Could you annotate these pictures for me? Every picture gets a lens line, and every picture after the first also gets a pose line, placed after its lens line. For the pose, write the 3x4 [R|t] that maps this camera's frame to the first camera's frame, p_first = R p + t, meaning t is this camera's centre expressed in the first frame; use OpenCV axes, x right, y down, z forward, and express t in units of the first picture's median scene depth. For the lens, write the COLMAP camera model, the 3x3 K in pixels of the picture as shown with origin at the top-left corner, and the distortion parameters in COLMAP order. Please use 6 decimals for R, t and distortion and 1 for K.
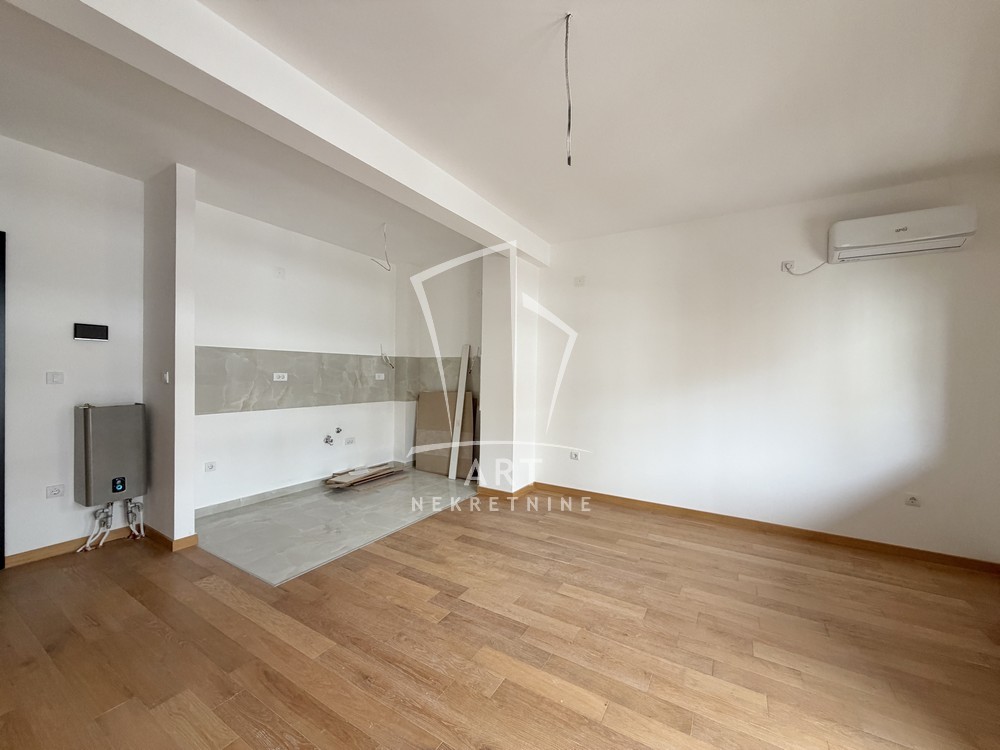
lens RADIAL K [[398.0, 0, 498.1], [0, 398.0, 376.5], [0, 0, 1]] dist [-0.003538, 0.000899]
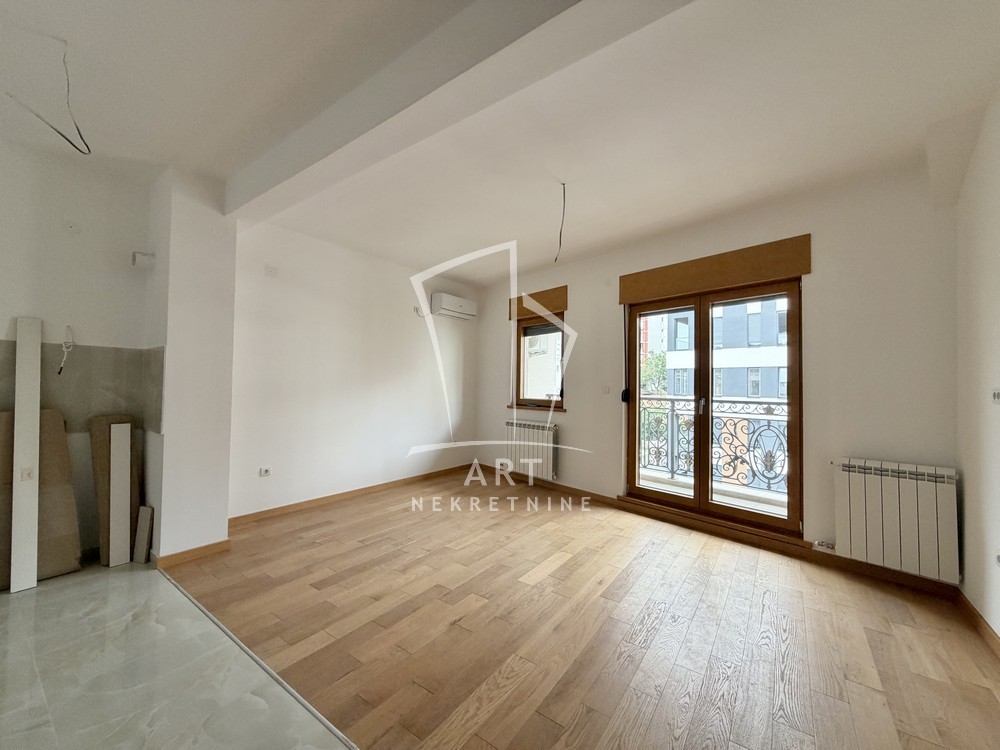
lens RADIAL K [[398.0, 0, 495.2], [0, 398.0, 375.3], [0, 0, 1]] dist [-0.003538, 0.000899]
pose [[0.088124, 0.012449, 0.996032, -0.925927], [-0.002591, 0.999921, -0.012268, -0.000635], [-0.996106, -0.001499, 0.088149, 0.637591]]
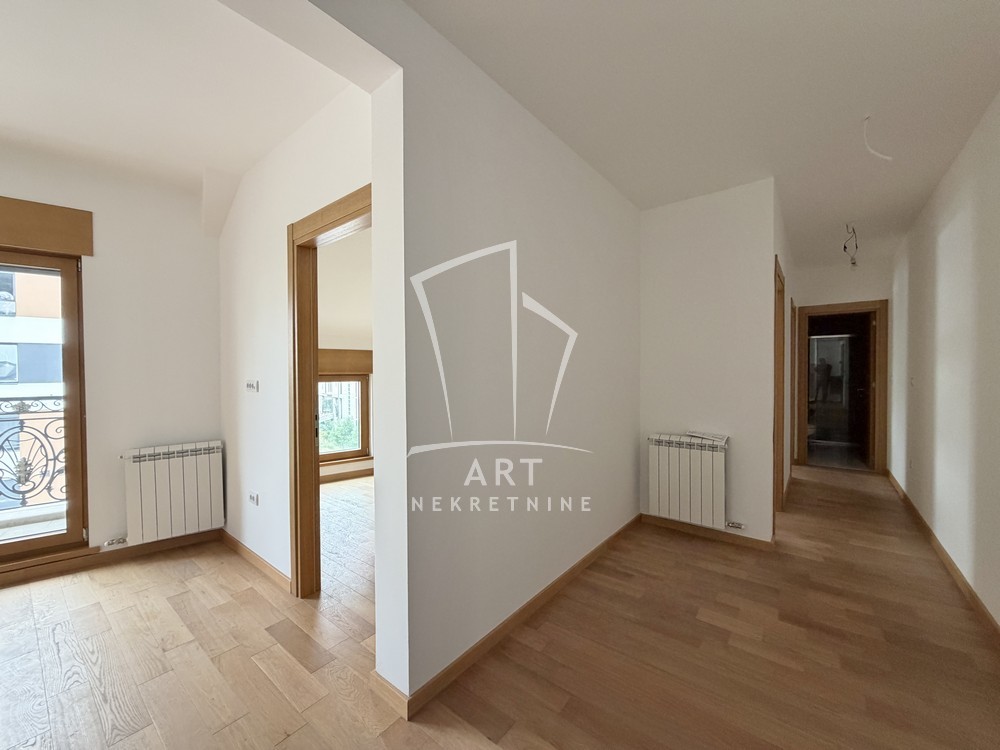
lens RADIAL K [[398.0, 0, 495.9], [0, 398.0, 376.8], [0, 0, 1]] dist [-0.003538, 0.000899]
pose [[-0.991166, -0.014394, 0.131848, -0.903361], [-0.010392, 0.999466, 0.030988, -0.034086], [-0.132223, 0.029344, -0.990786, 0.729416]]
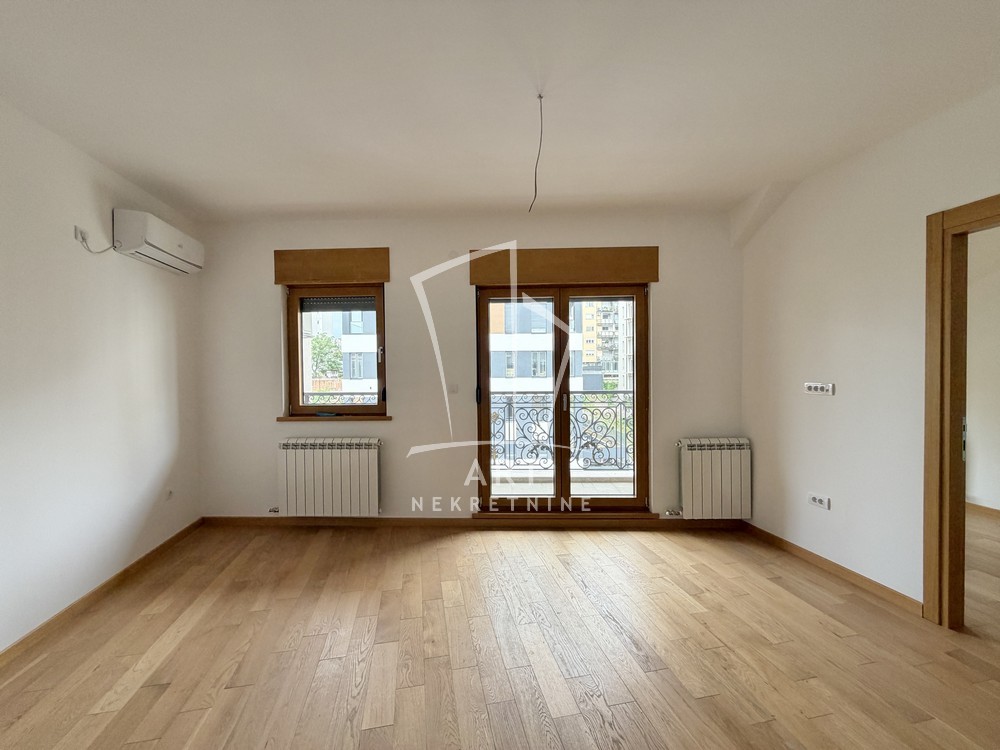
lens RADIAL K [[398.0, 0, 494.9], [0, 398.0, 375.7], [0, 0, 1]] dist [-0.003538, 0.000899]
pose [[-0.675676, -0.021488, 0.736886, -0.366324], [0.007566, 0.999320, 0.036077, -0.048396], [-0.737160, 0.029952, -0.675054, 1.084439]]
